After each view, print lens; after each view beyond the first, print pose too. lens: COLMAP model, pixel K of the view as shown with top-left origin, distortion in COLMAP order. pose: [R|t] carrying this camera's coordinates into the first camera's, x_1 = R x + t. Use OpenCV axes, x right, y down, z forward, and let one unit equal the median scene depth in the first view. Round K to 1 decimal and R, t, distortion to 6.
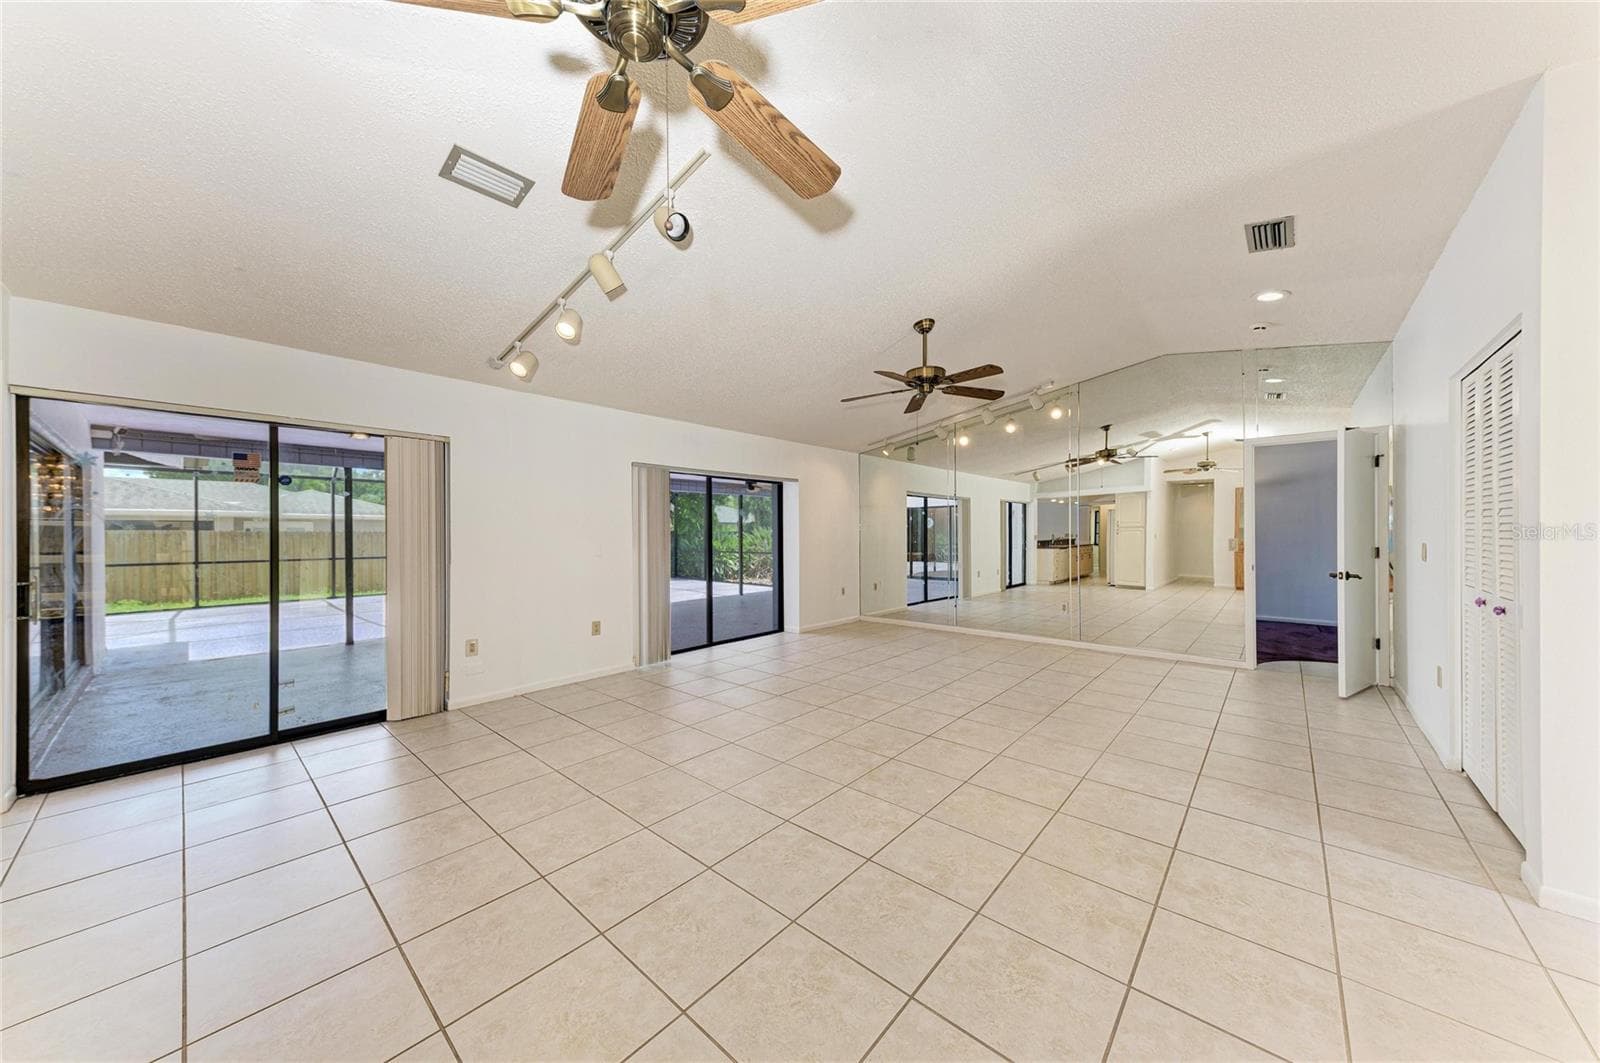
lens RADIAL K [[536.3, 0, 800.4], [0, 536.3, 532.4], [0, 0, 1]] dist [0.020396, -0.003474]
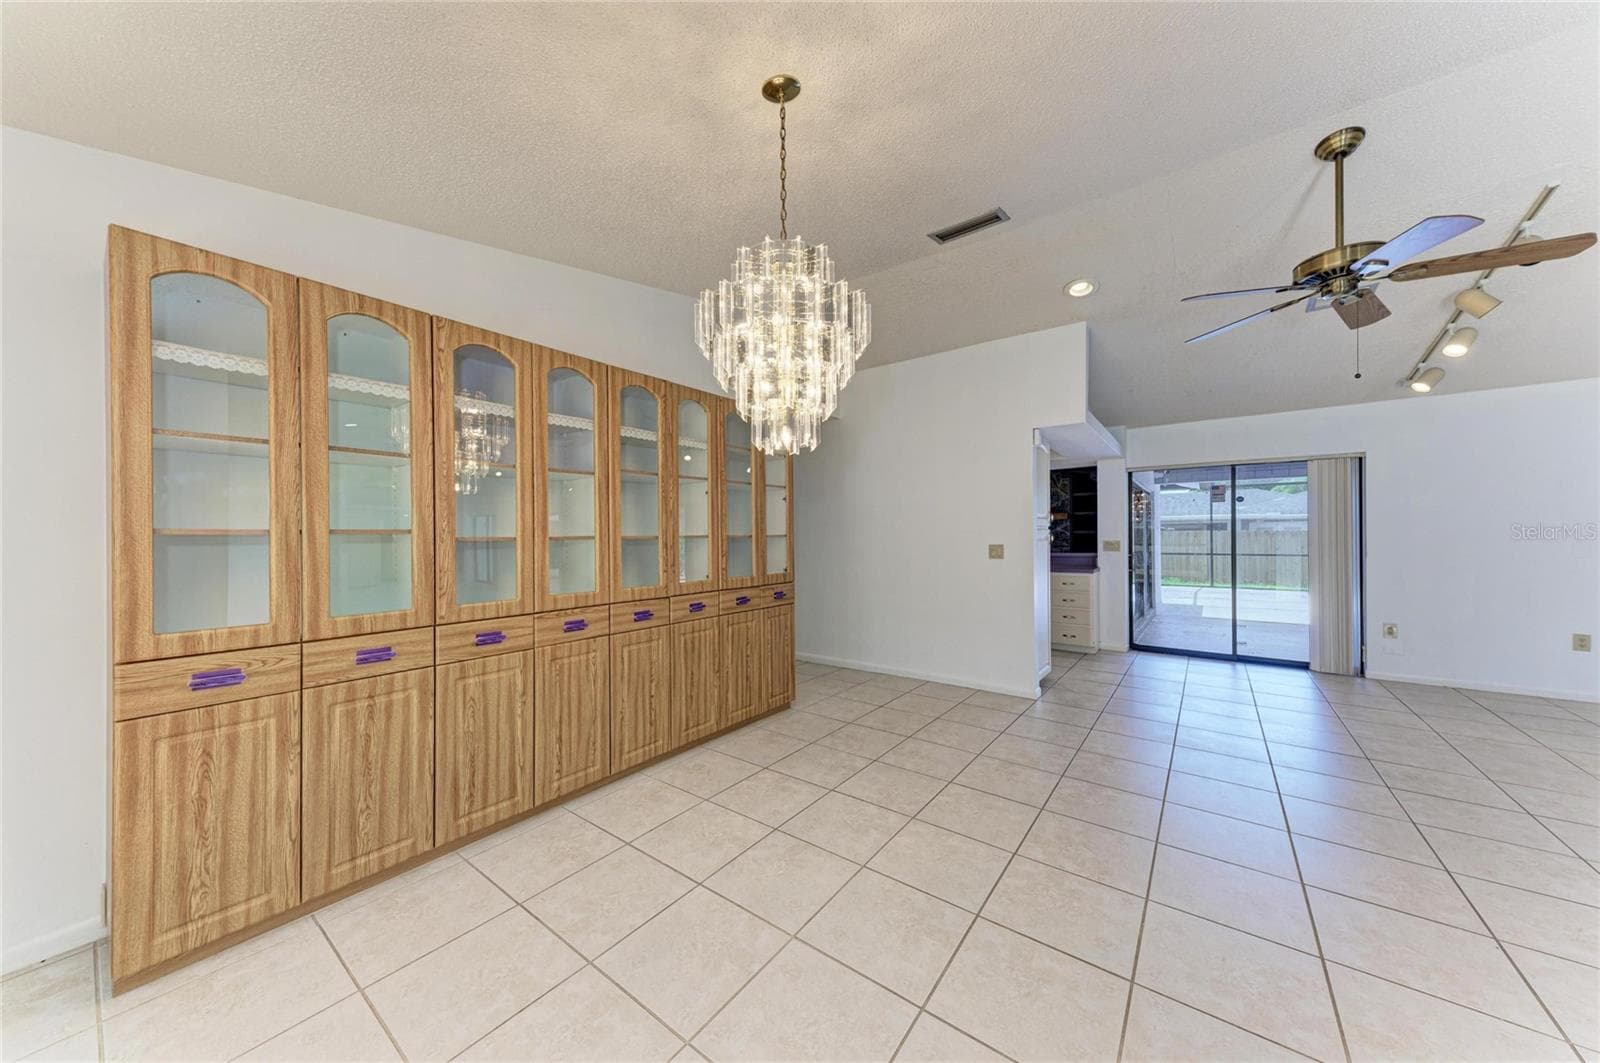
lens RADIAL K [[536.3, 0, 801.8], [0, 536.3, 534.5], [0, 0, 1]] dist [0.020396, -0.003474]
pose [[0.078193, 0.000052, -0.996938, 0.343832], [0.006007, 0.999982, 0.000523, -0.001315], [0.996920, -0.006029, 0.078191, -0.258289]]
